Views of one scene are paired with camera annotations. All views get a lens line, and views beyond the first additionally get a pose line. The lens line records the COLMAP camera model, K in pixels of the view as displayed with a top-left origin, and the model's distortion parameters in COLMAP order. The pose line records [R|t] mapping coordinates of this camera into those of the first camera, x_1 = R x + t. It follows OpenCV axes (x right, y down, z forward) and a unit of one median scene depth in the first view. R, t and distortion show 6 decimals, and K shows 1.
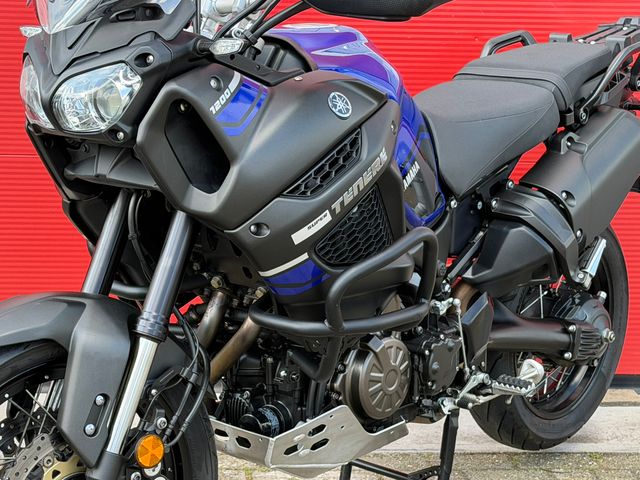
lens RADIAL K [[1453.6, 0, 304.2], [0, 1453.6, 241.4], [0, 0, 1]] dist [0.149112, 0.000000]
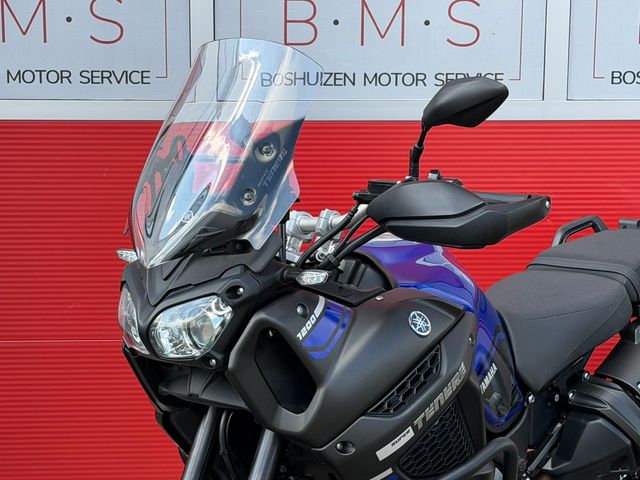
lens RADIAL K [[1453.6, 0, 318.2], [0, 1453.6, 237.4], [0, 0, 1]] dist [0.149112, 0.000000]
pose [[0.999057, -0.018424, -0.039309, -0.005437], [0.015209, 0.996632, -0.080587, -0.064244], [0.040662, 0.079913, 0.995972, -0.046542]]
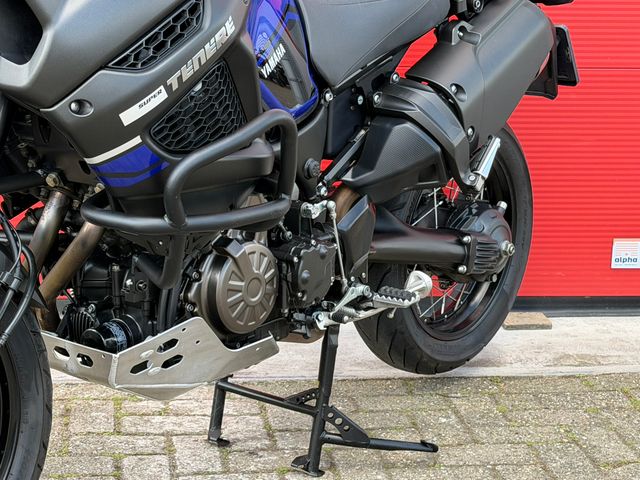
lens RADIAL K [[1453.6, 0, 304.6], [0, 1453.6, 257.1], [0, 0, 1]] dist [0.149112, 0.000000]
pose [[0.999359, -0.009987, 0.034388, 0.061163], [0.008603, 0.999156, 0.040166, 0.040405], [-0.034760, -0.039845, 0.998601, 0.111653]]
